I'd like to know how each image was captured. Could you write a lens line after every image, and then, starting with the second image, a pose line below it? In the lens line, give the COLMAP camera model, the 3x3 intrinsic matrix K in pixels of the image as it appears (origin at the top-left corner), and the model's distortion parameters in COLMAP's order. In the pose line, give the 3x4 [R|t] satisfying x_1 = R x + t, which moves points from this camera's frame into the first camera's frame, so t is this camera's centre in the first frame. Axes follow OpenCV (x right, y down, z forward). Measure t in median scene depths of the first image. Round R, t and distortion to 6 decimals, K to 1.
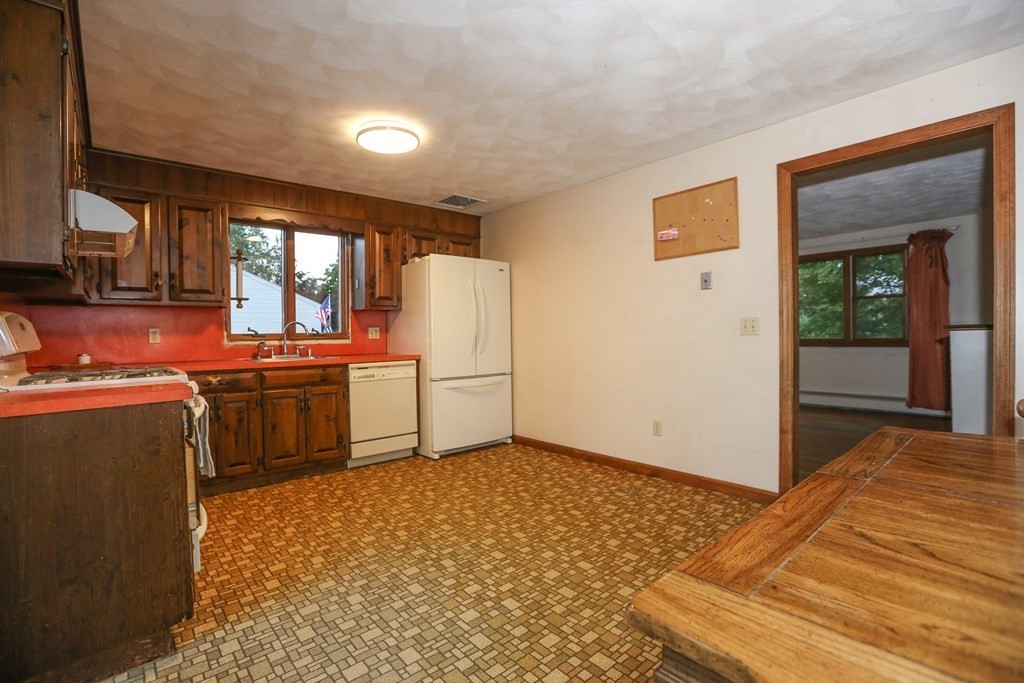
lens RADIAL K [[464.2, 0, 510.2], [0, 464.2, 340.8], [0, 0, 1]] dist [-0.054294, 0.017658]
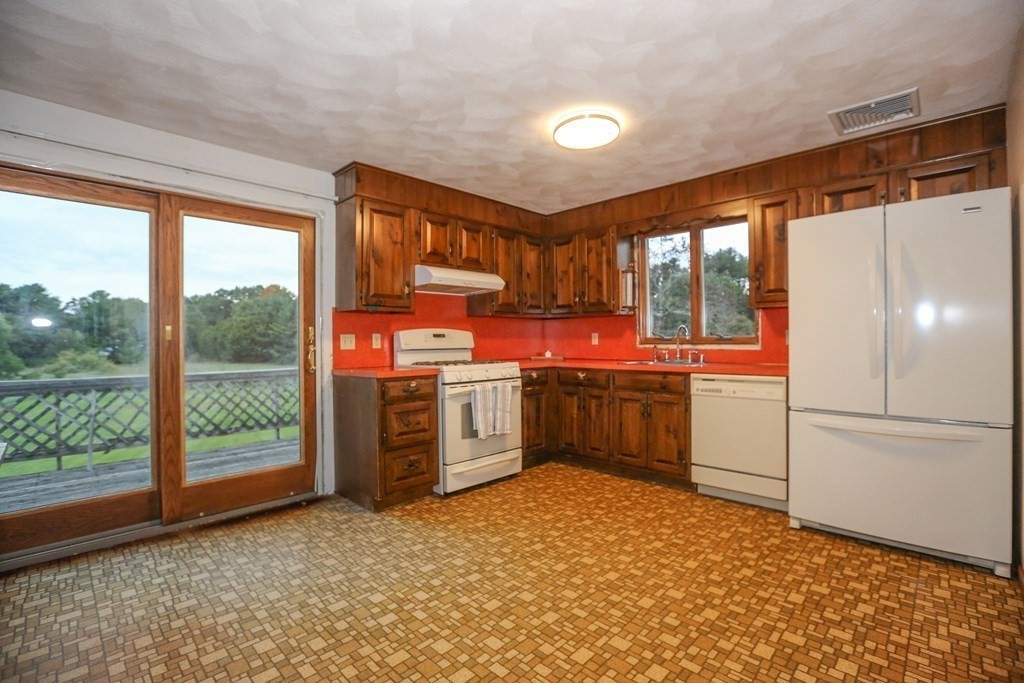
lens RADIAL K [[464.2, 0, 510.2], [0, 464.2, 340.8], [0, 0, 1]] dist [-0.054294, 0.017658]
pose [[0.078578, 0.014857, -0.996797, 0.629744], [-0.008294, 0.999864, 0.014248, -0.026660], [0.996873, 0.007148, 0.078690, 0.748736]]
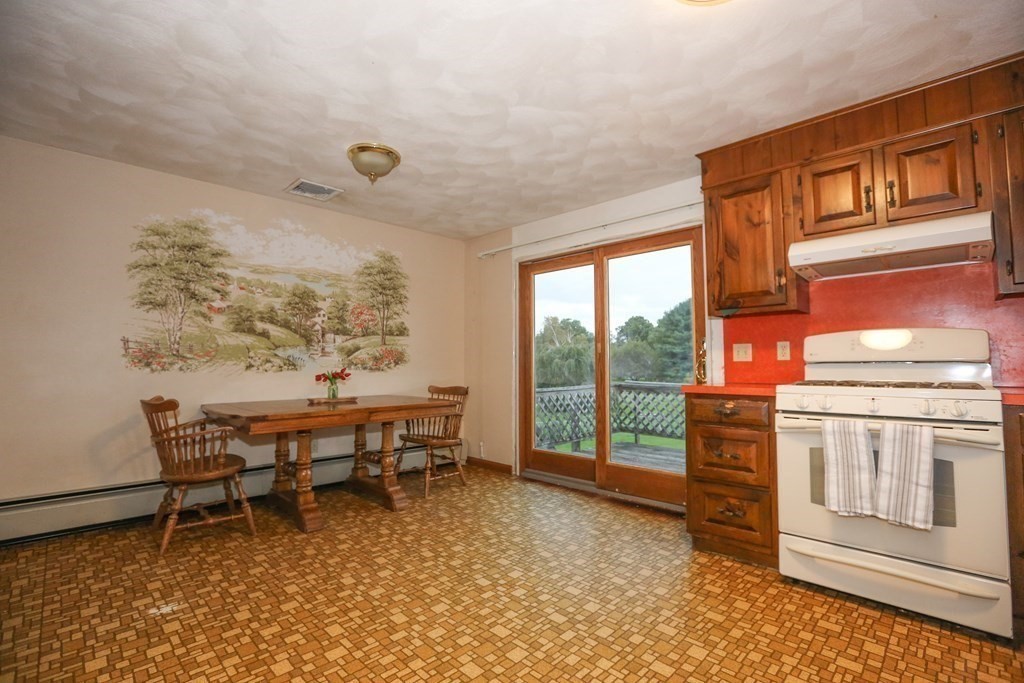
lens RADIAL K [[464.2, 0, 510.2], [0, 464.2, 340.8], [0, 0, 1]] dist [-0.054294, 0.017658]
pose [[-0.997633, 0.015256, -0.067043, 0.001190], [0.017617, 0.999240, -0.034777, -0.003304], [0.066462, -0.035876, -0.997144, 1.398223]]
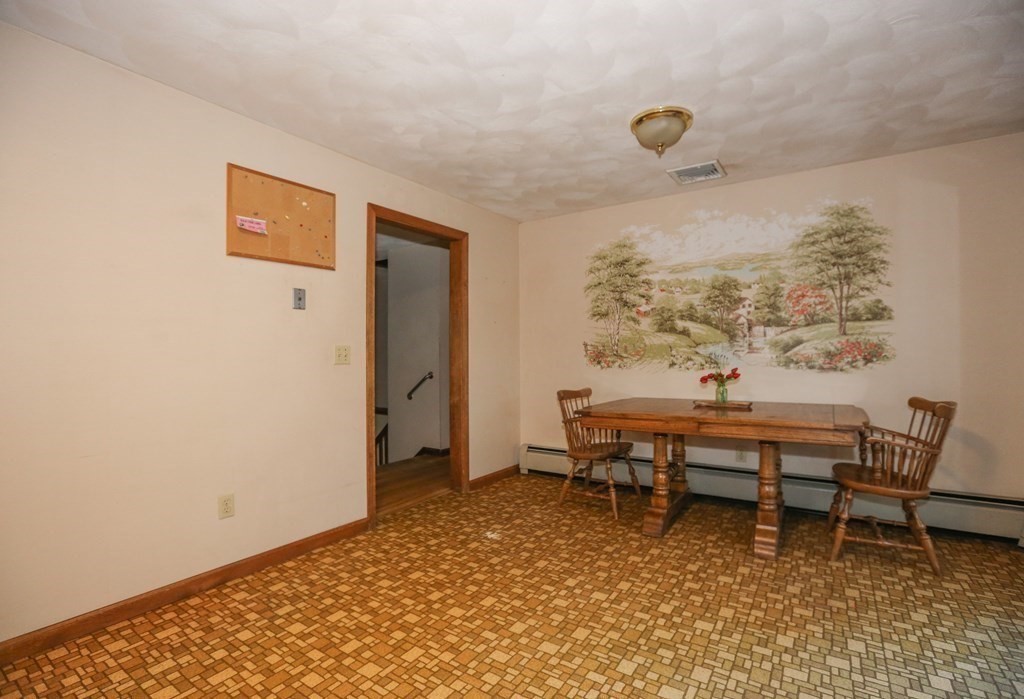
lens RADIAL K [[474.9, 0, 522.3], [0, 474.9, 349.0], [0, 0, 1]] dist [-0.066075, 0.029552]
pose [[-0.264061, 0.032761, 0.963949, -0.517145], [0.026339, 0.999295, -0.026746, -0.007899], [-0.964146, 0.018327, -0.264738, 0.896086]]
